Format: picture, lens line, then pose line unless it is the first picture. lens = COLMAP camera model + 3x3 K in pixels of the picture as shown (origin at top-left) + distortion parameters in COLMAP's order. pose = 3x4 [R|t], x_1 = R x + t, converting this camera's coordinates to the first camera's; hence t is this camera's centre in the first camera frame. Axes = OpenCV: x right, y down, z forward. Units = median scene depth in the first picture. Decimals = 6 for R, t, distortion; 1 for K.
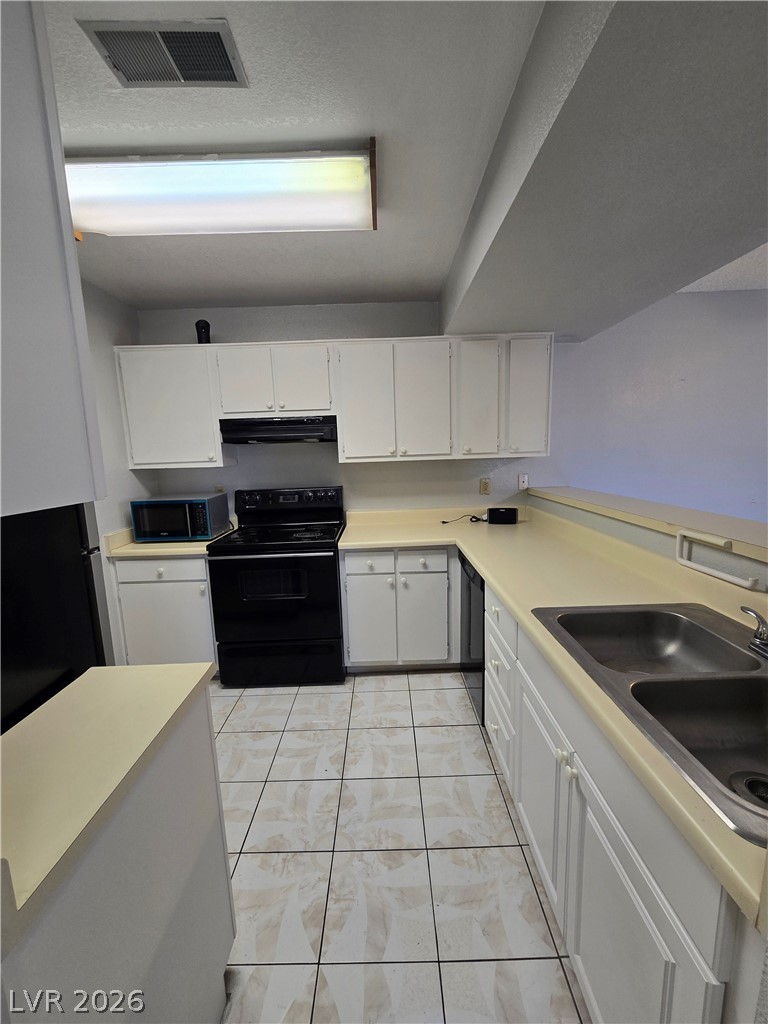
lens RADIAL K [[417.3, 0, 381.5], [0, 417.3, 517.1], [0, 0, 1]] dist [-0.001438, 0.000077]
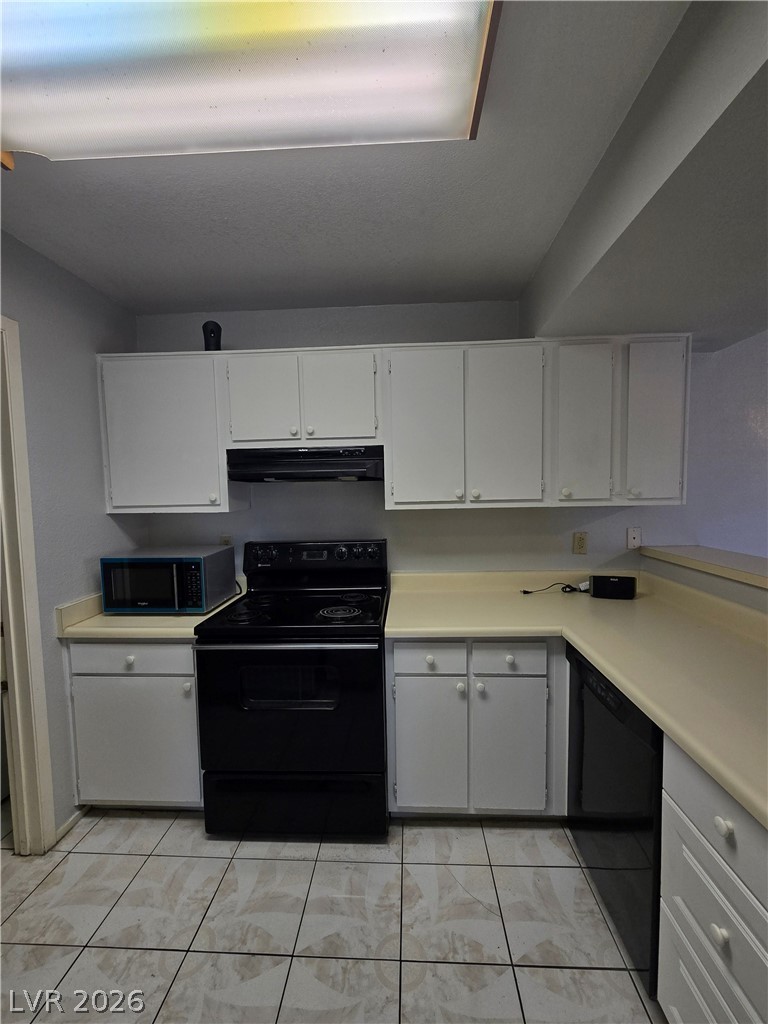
lens RADIAL K [[420.6, 0, 385.5], [0, 420.6, 514.2], [0, 0, 1]] dist [-0.004107, 0.002396]
pose [[0.998580, 0.016217, -0.050737, -0.066413], [-0.021018, 0.995199, -0.095586, -0.054014], [0.048943, 0.096516, 0.994127, 0.282947]]
